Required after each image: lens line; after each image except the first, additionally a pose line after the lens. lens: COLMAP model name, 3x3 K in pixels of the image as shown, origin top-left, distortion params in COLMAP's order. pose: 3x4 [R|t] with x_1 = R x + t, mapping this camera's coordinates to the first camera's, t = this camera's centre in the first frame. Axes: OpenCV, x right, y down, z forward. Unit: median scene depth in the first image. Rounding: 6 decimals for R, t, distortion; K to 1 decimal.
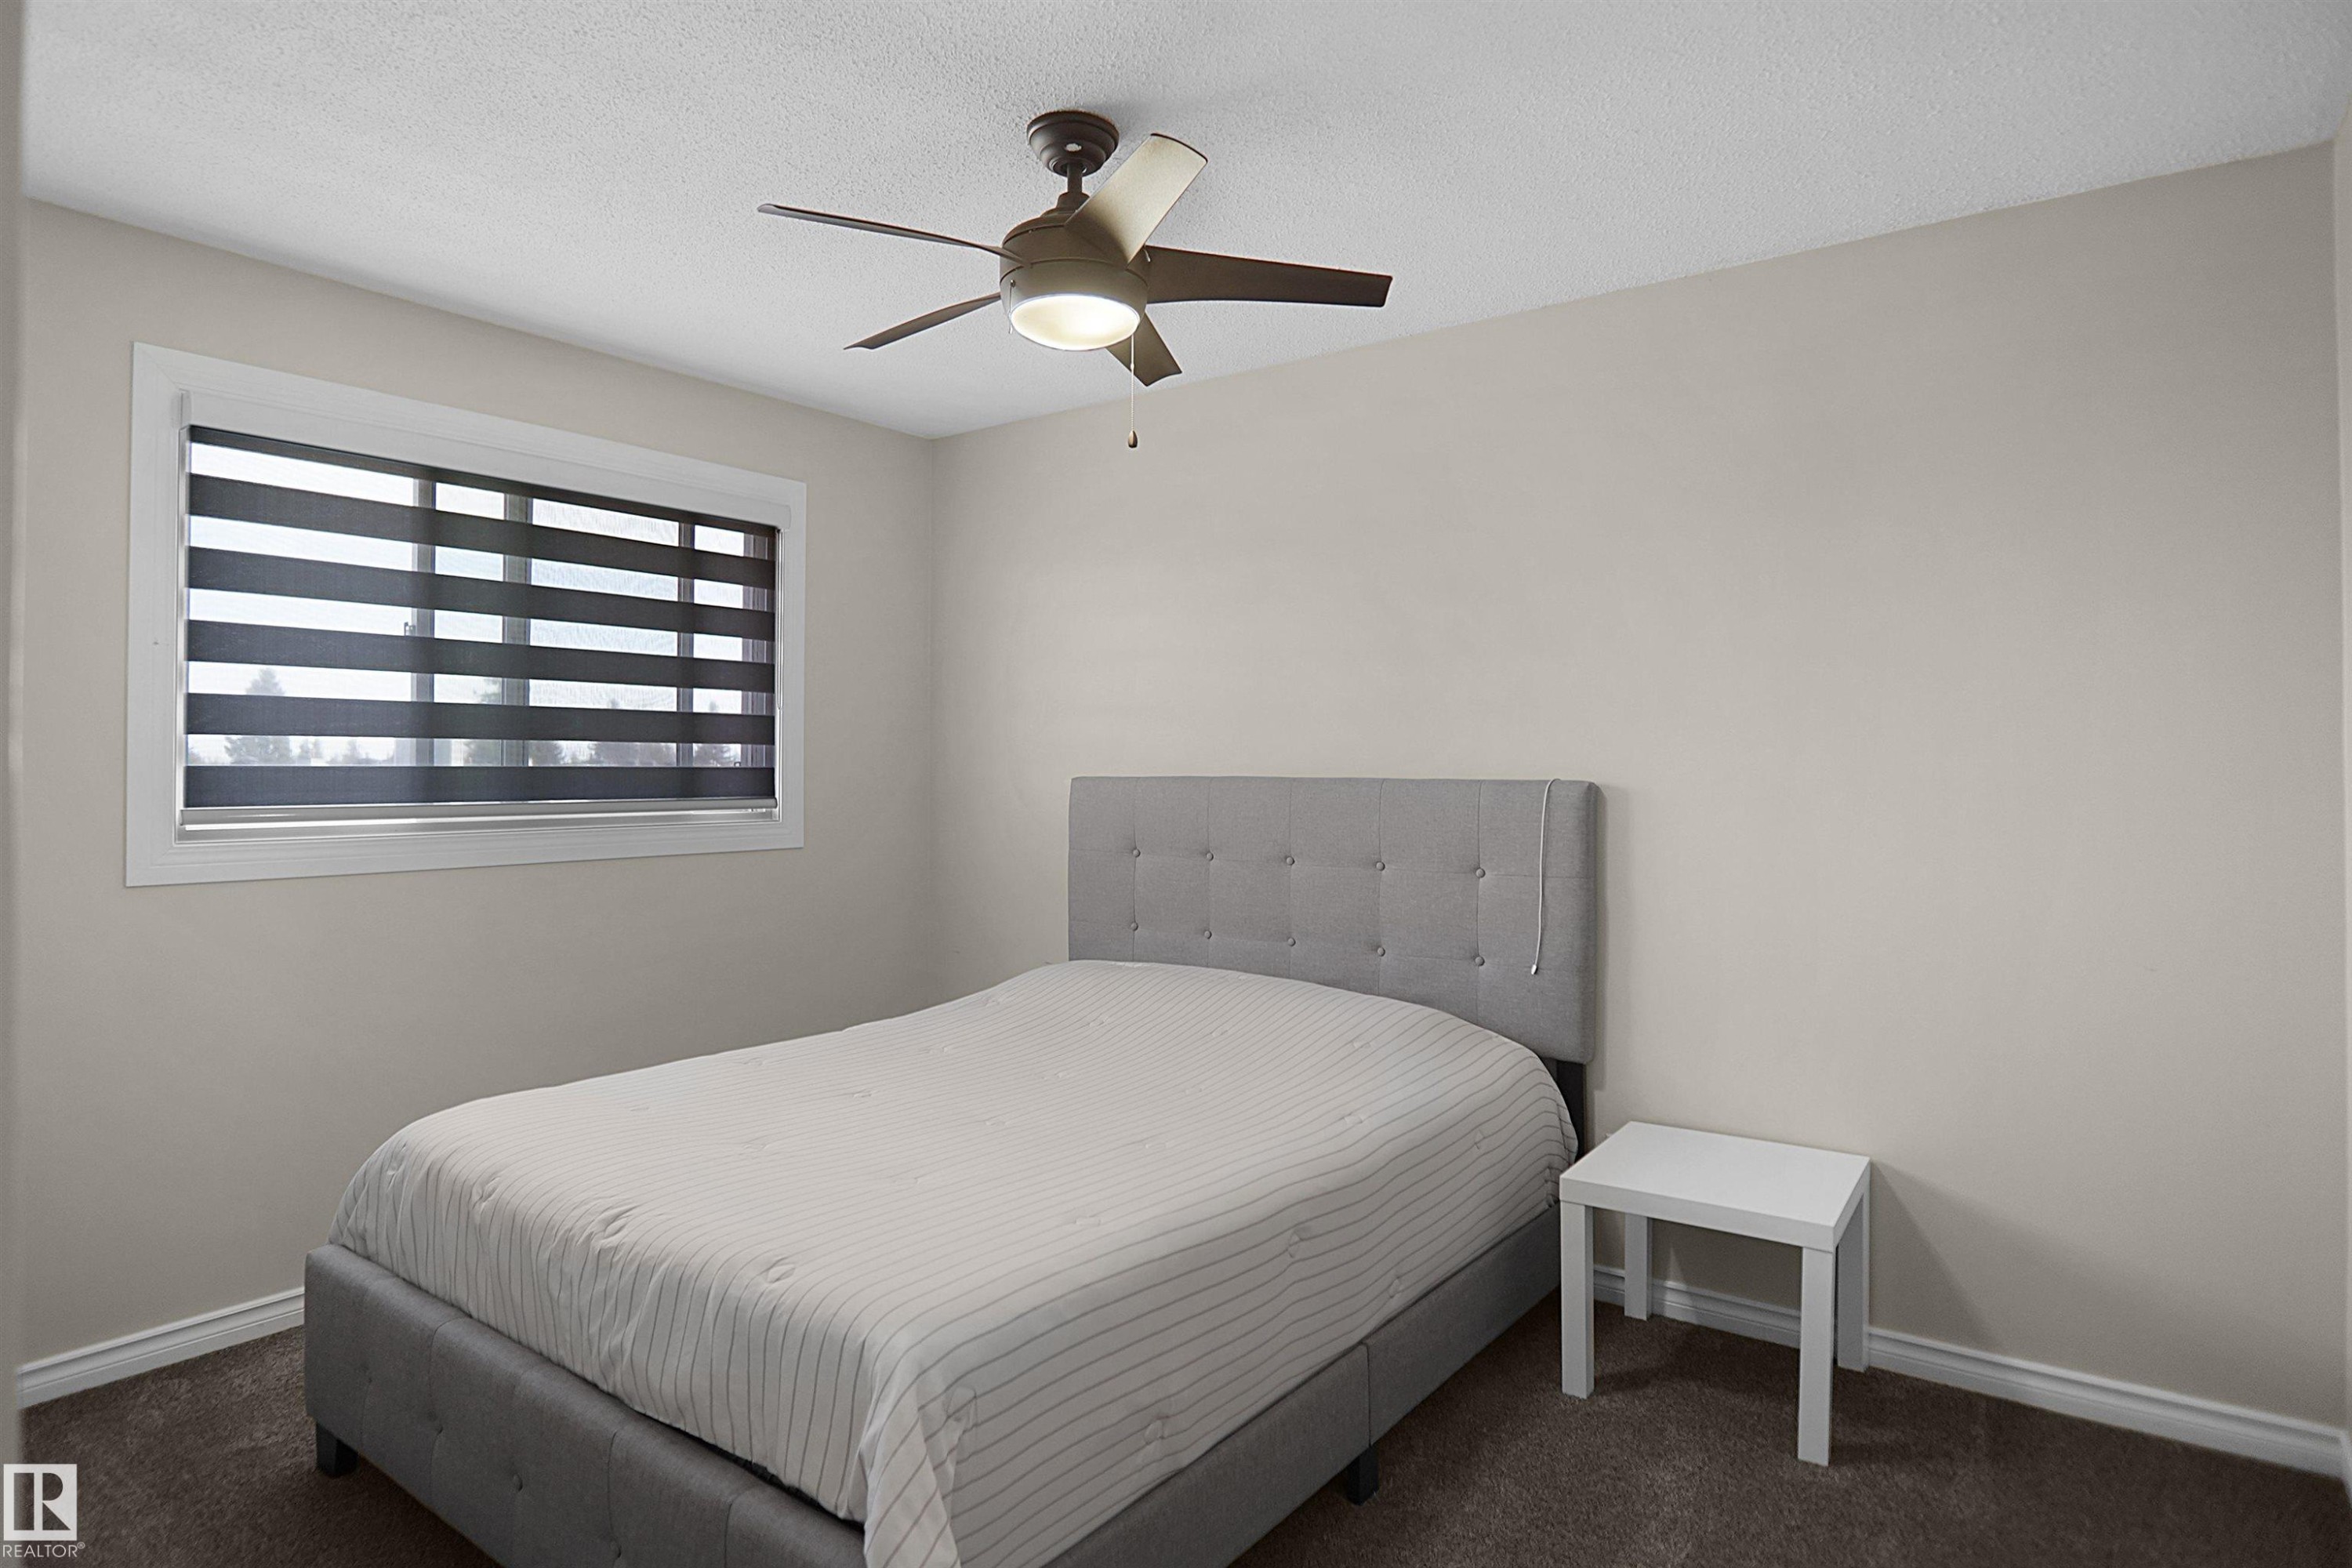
lens RADIAL K [[1286.6, 0, 1170.7], [0, 1286.6, 731.7], [0, 0, 1]] dist [-0.033207, 0.008567]
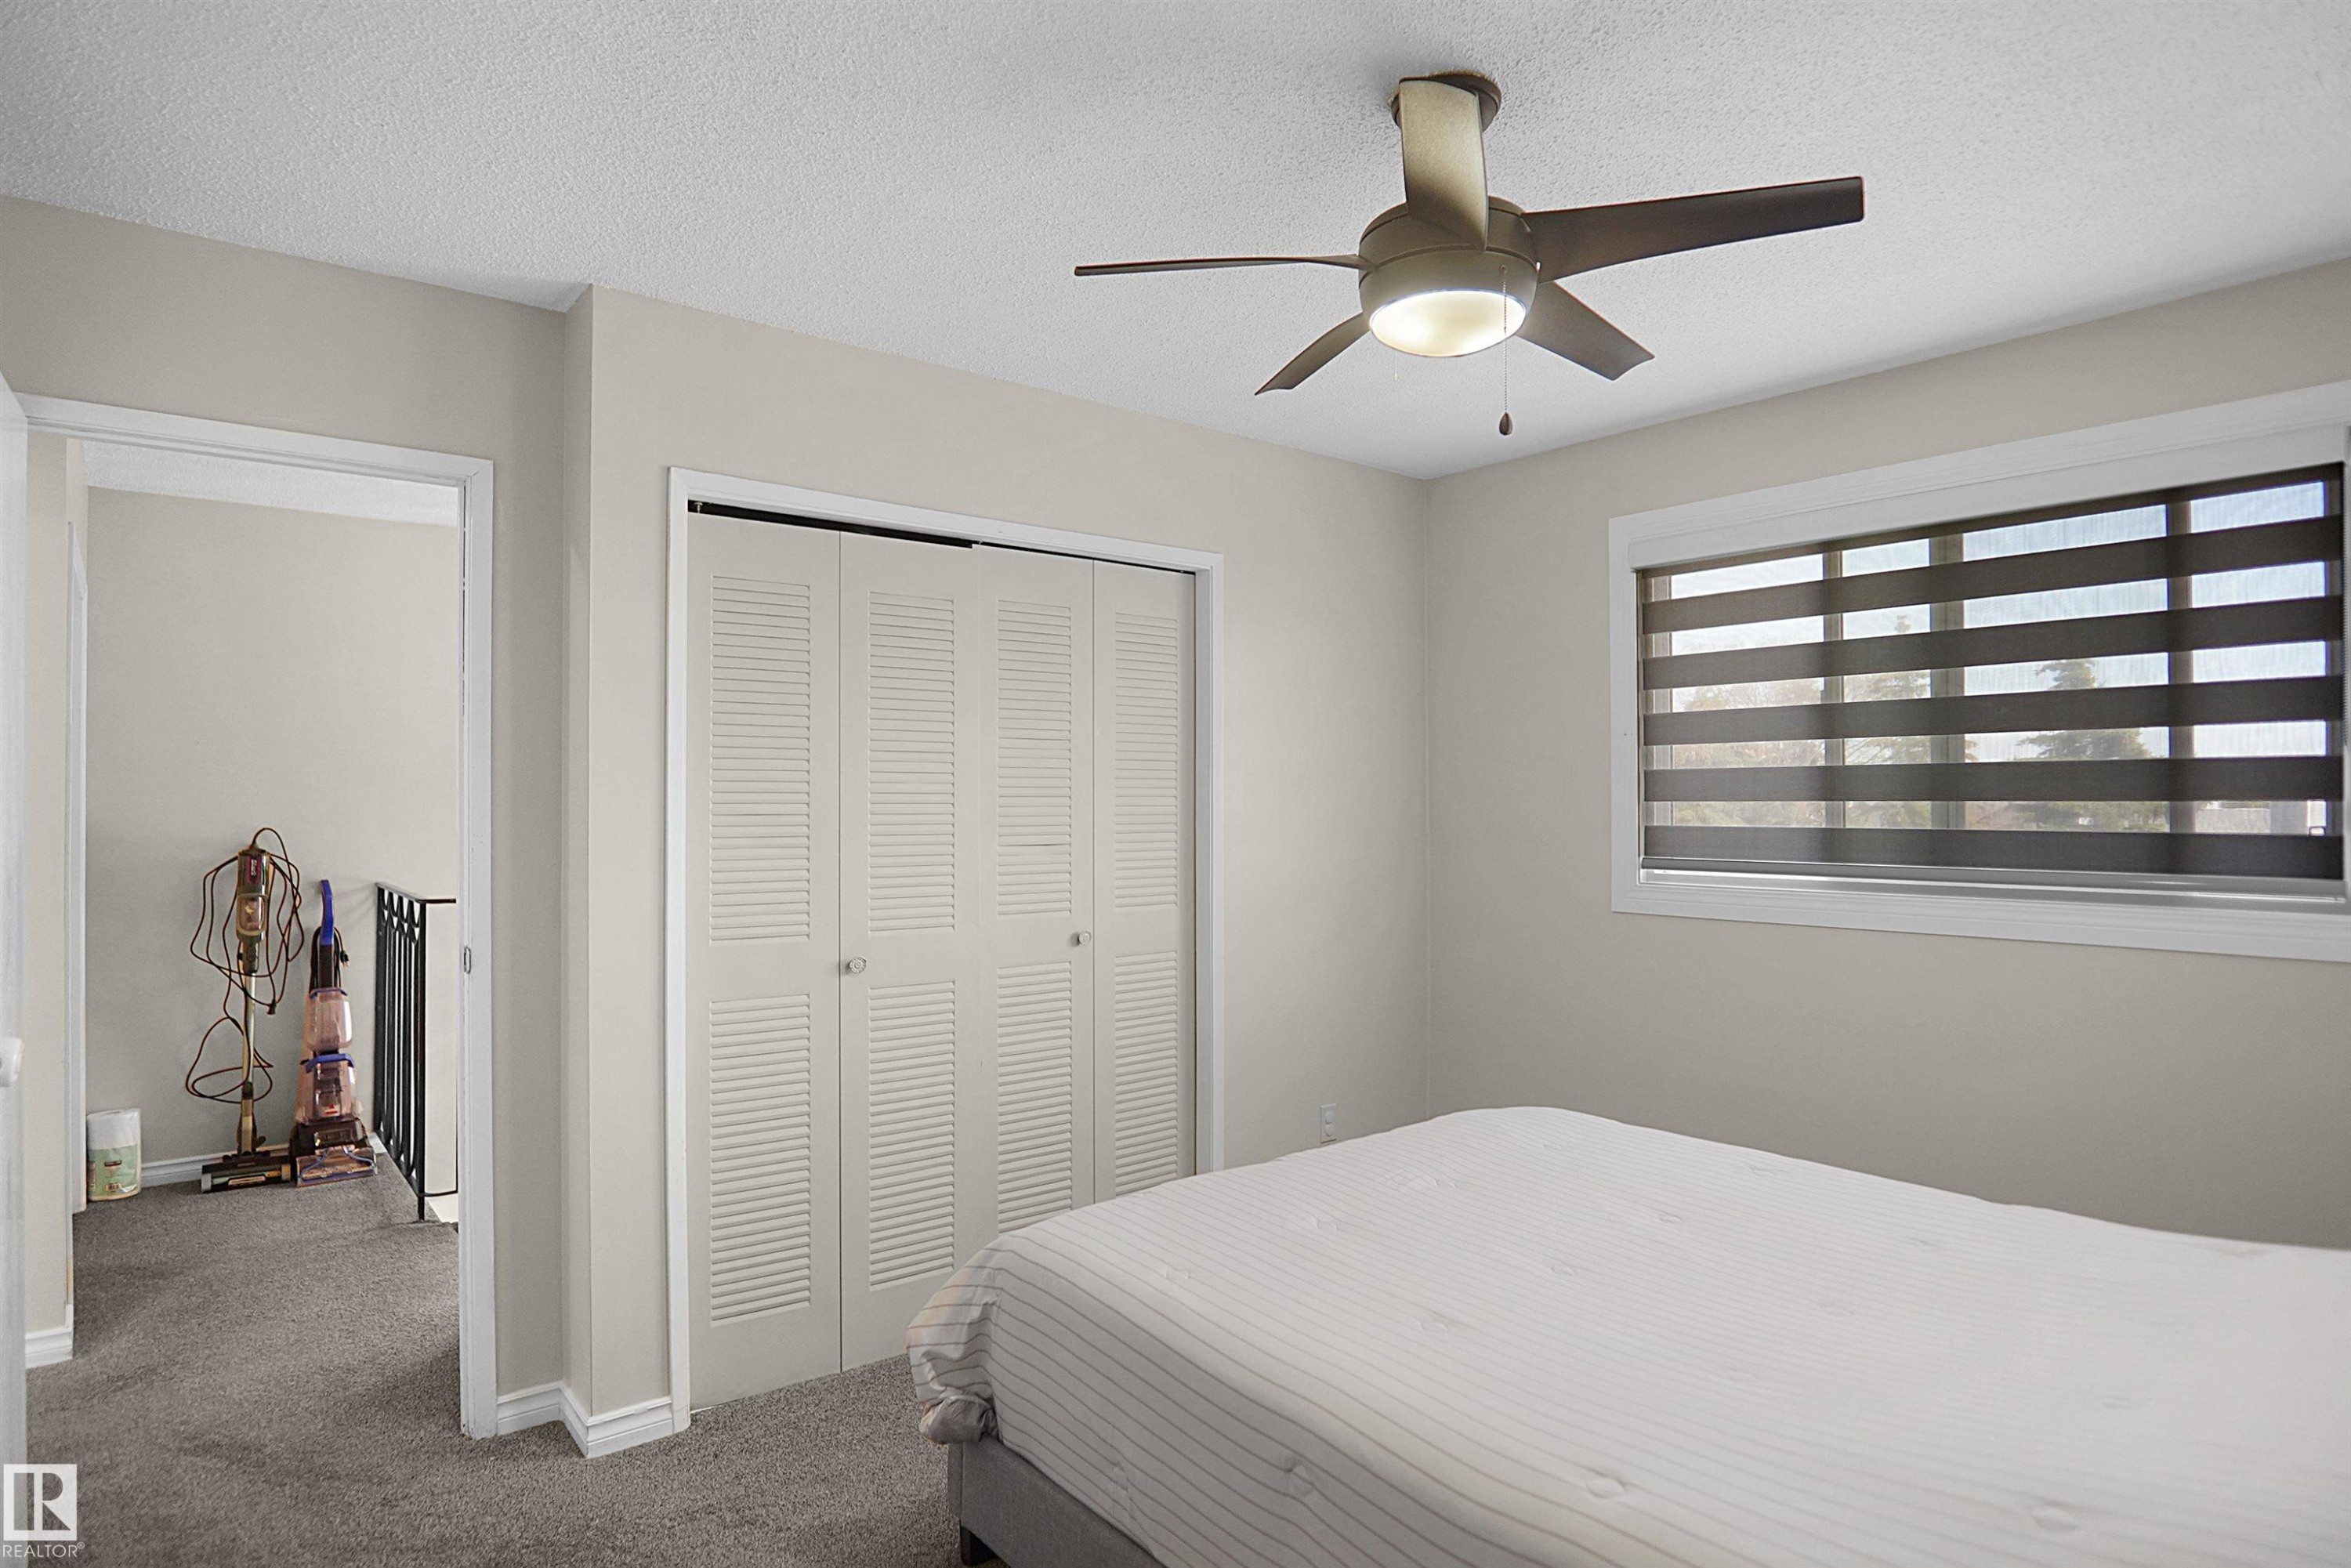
lens RADIAL K [[1279.1, 0, 1175.1], [0, 1279.1, 831.4], [0, 0, 1]] dist [-0.073923, 0.001031]
pose [[-0.251441, 0.005550, -0.967857, 0.521318], [0.019933, 0.999801, 0.000555, 0.017897], [0.967667, -0.019153, -0.251502, 0.721141]]
